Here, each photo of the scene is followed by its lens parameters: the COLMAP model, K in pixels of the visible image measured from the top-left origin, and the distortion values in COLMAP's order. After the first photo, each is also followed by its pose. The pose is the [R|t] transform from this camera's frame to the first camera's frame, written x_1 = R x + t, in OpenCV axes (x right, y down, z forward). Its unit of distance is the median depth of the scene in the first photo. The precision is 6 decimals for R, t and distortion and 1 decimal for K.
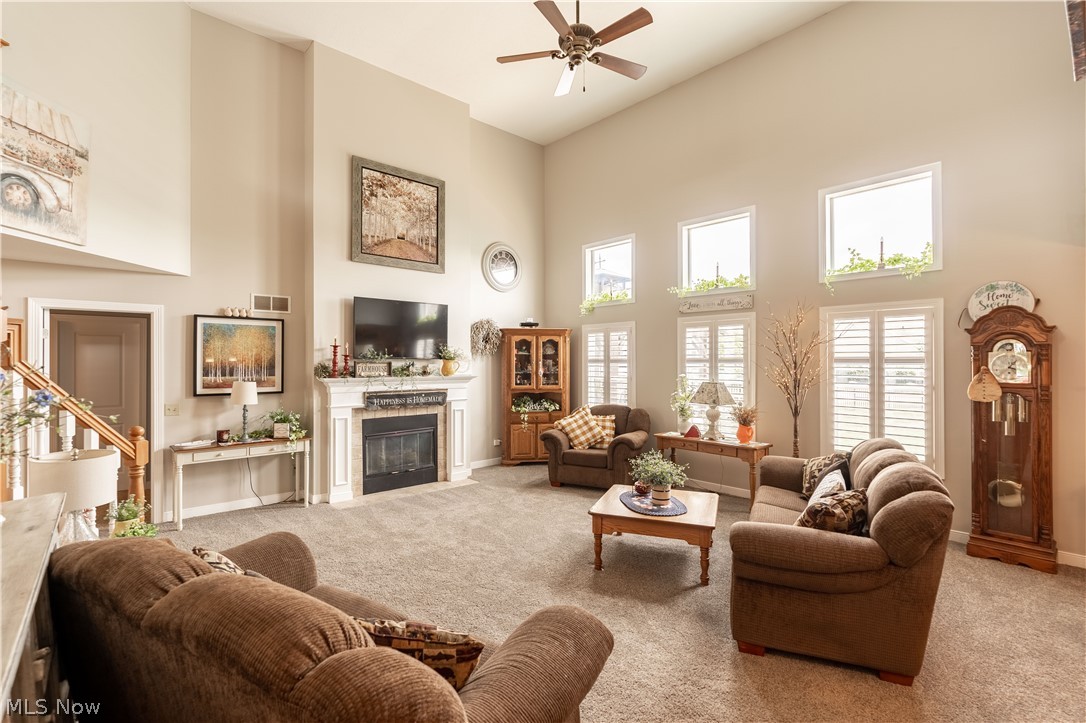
lens RADIAL K [[496.6, 0, 544.2], [0, 496.6, 361.3], [0, 0, 1]] dist [-0.008125, 0.002719]
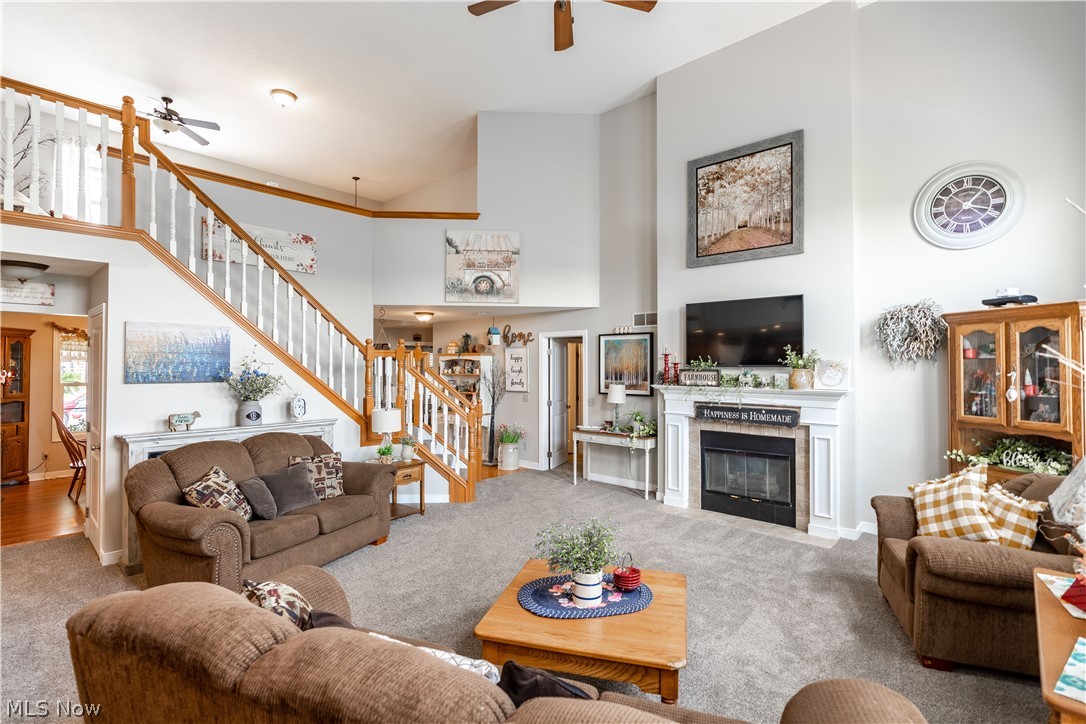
lens RADIAL K [[496.6, 0, 520.3], [0, 496.6, 363.4], [0, 0, 1]] dist [-0.008125, 0.002719]
pose [[0.082796, -0.004693, -0.996555, 0.572293], [-0.002591, 0.999985, -0.004924, -0.005819], [0.996563, 0.002990, 0.082782, 0.582510]]
